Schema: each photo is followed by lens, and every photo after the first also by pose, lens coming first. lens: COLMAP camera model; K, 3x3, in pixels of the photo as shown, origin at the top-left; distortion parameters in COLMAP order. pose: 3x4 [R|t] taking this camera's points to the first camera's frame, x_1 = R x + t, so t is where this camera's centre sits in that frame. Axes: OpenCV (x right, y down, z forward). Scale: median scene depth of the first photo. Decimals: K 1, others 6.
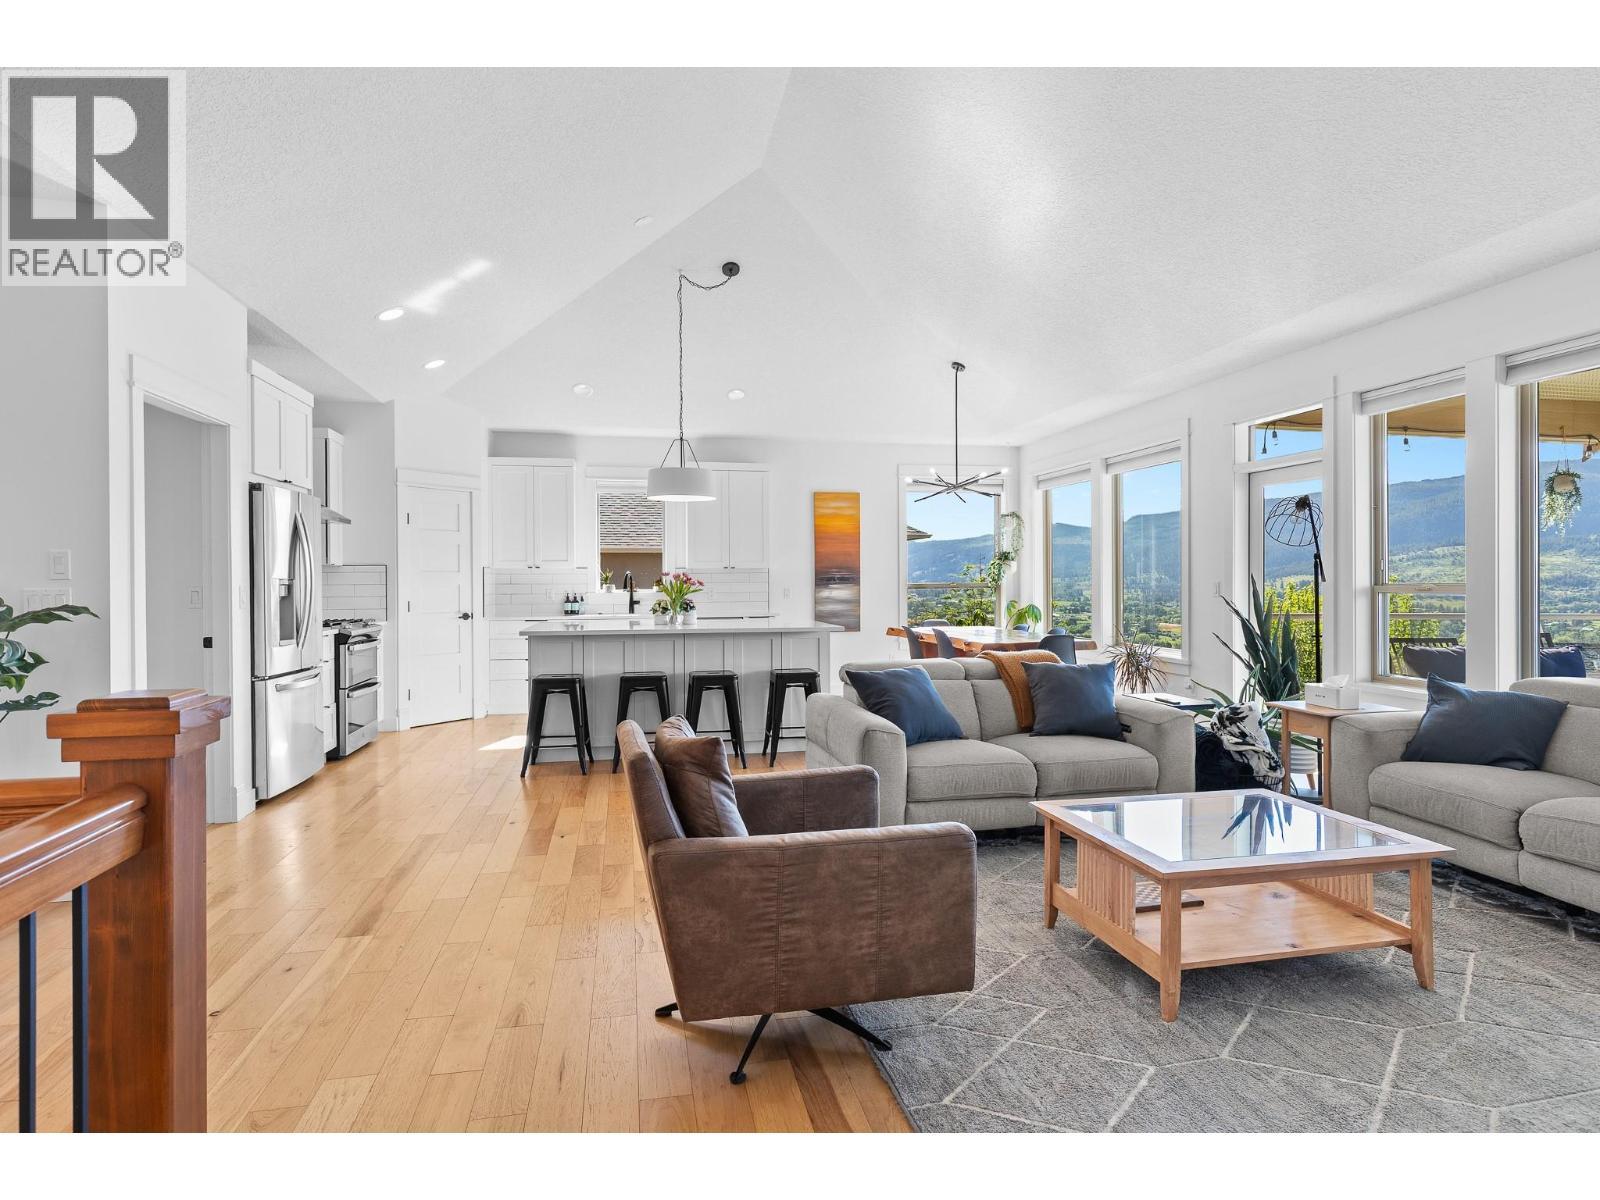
lens RADIAL K [[855.5, 0, 784.4], [0, 855.5, 579.4], [0, 0, 1]] dist [0.005121, -0.003818]
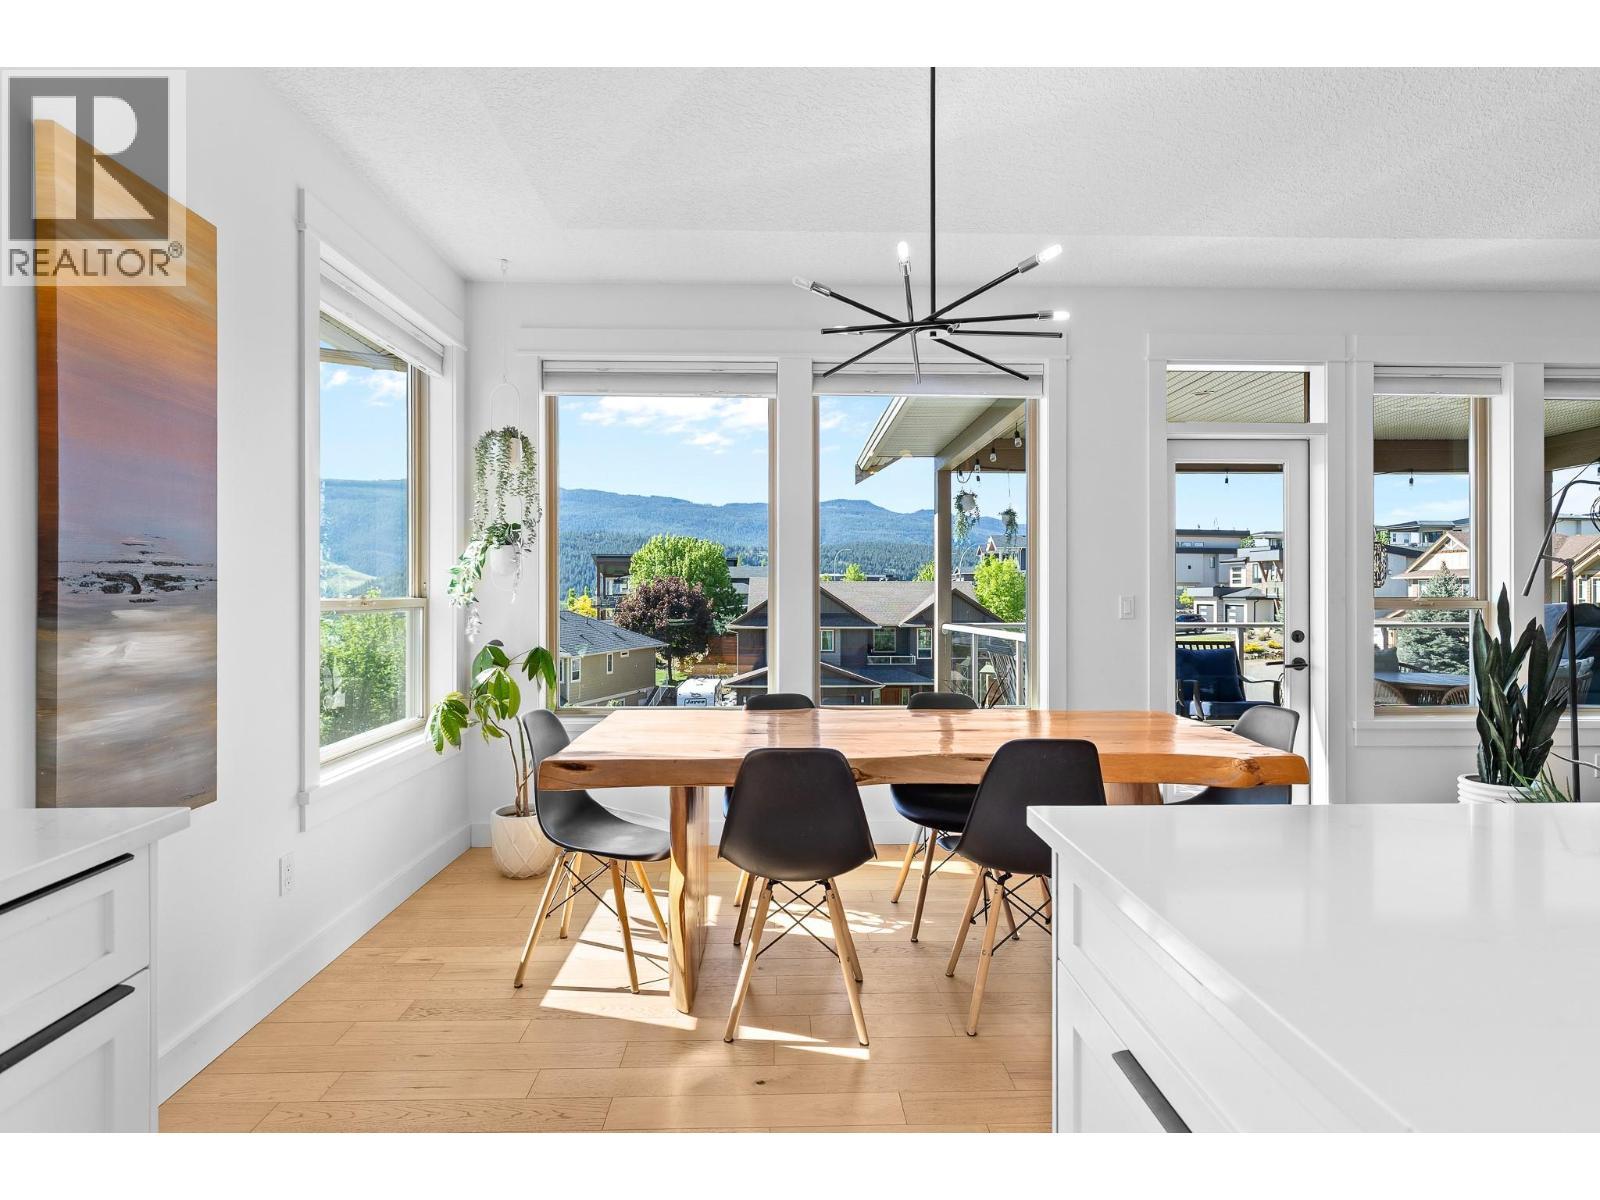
lens RADIAL K [[855.5, 0, 800.4], [0, 855.5, 586.1], [0, 0, 1]] dist [0.005121, -0.003818]
pose [[0.159112, 0.012118, 0.987186, -0.158975], [-0.003353, 0.999926, -0.011734, 0.003212], [-0.987255, -0.001443, 0.159141, 1.015829]]
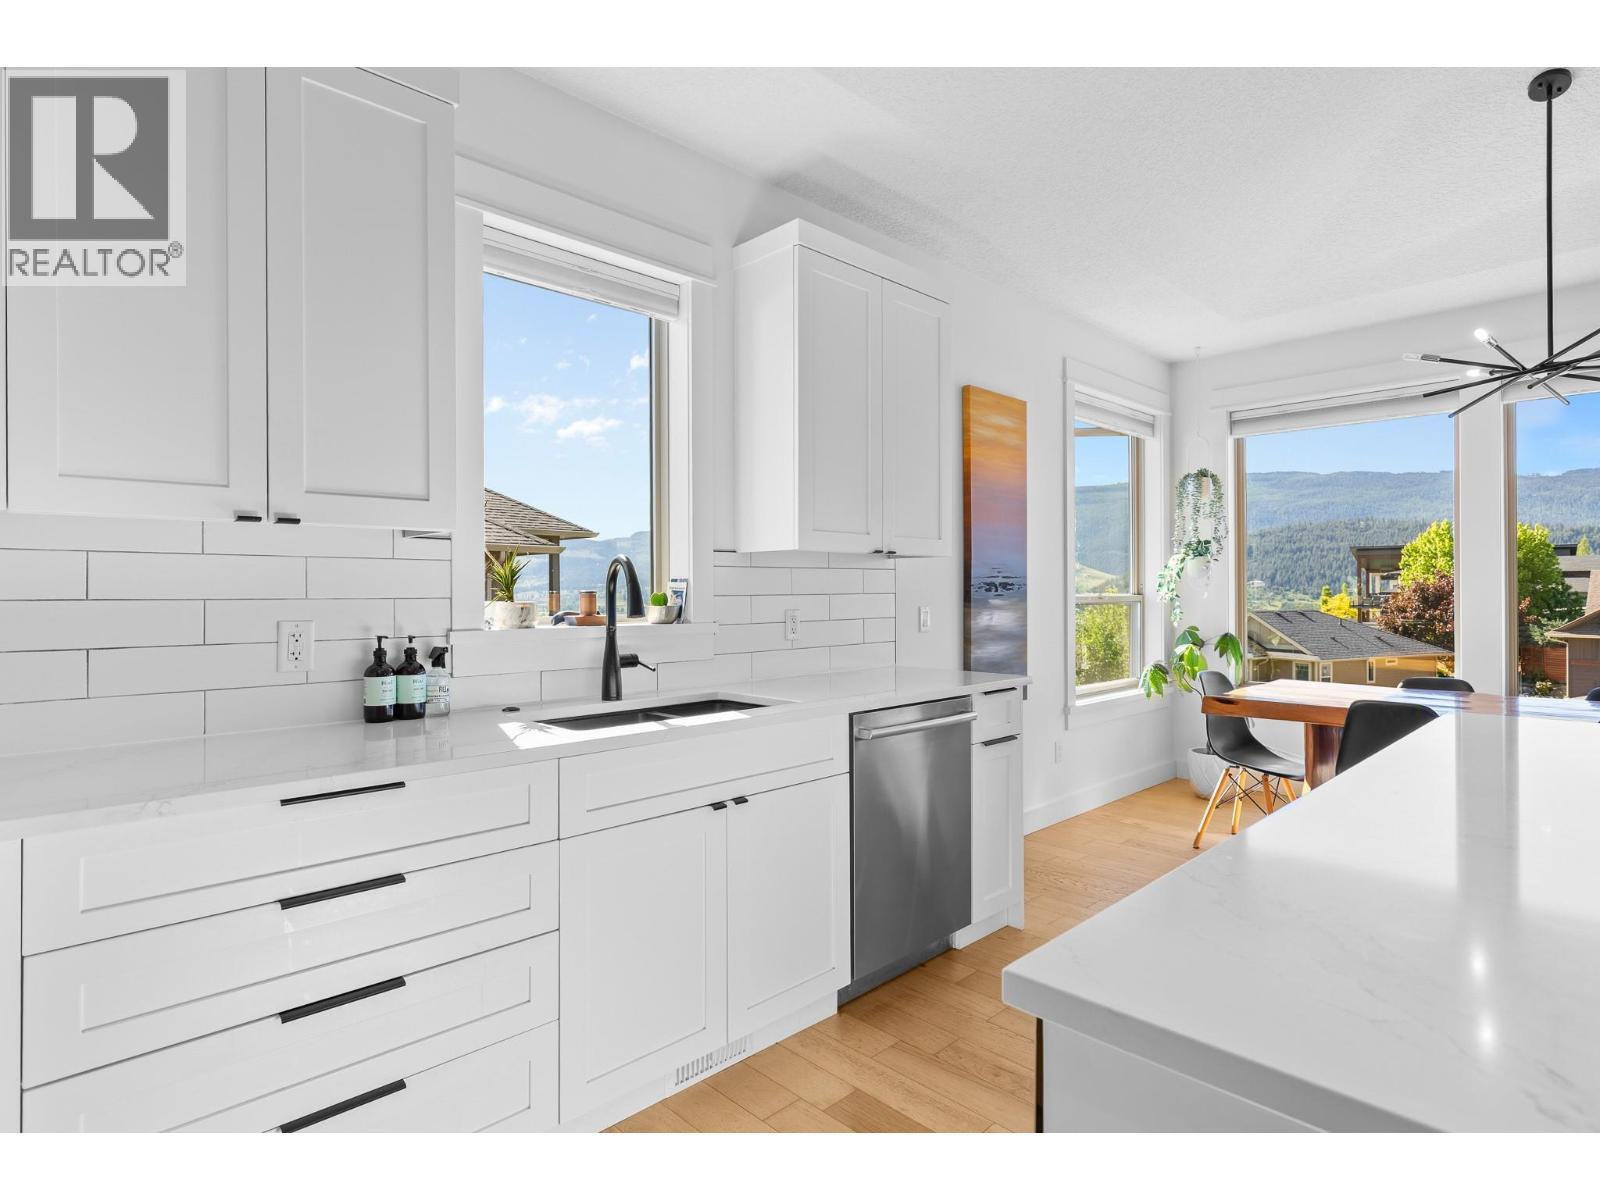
lens RADIAL K [[841.8, 0, 797.1], [0, 841.8, 591.5], [0, 0, 1]] dist [0.009813, -0.001347]
pose [[0.831137, 0.003643, 0.556055, -0.344442], [-0.004536, 0.999990, 0.000229, 0.003360], [-0.556049, -0.002712, 0.831145, 0.876103]]
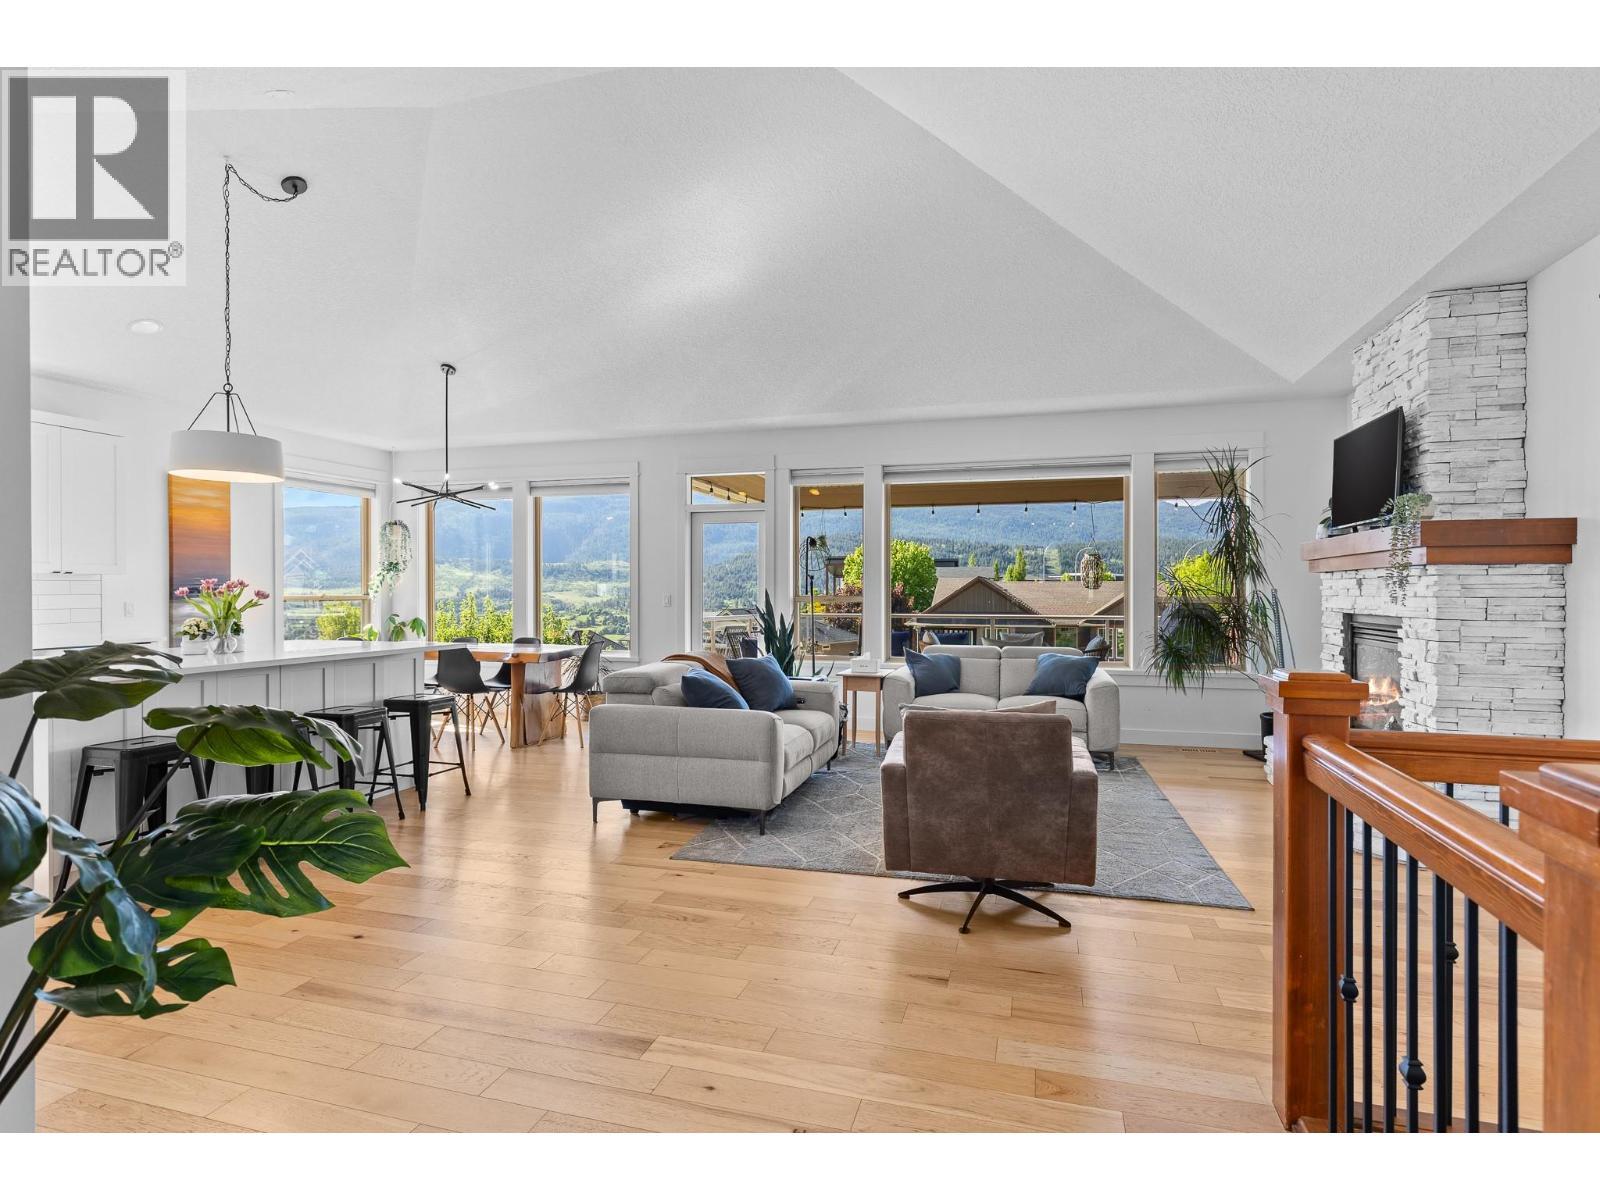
lens RADIAL K [[841.8, 0, 798.0], [0, 841.8, 594.1], [0, 0, 1]] dist [0.009813, -0.001347]
pose [[0.453816, 0.001997, 0.891093, -0.472352], [-0.004101, 0.999992, -0.000152, 0.001552], [-0.891086, -0.003586, 0.453820, 0.223899]]
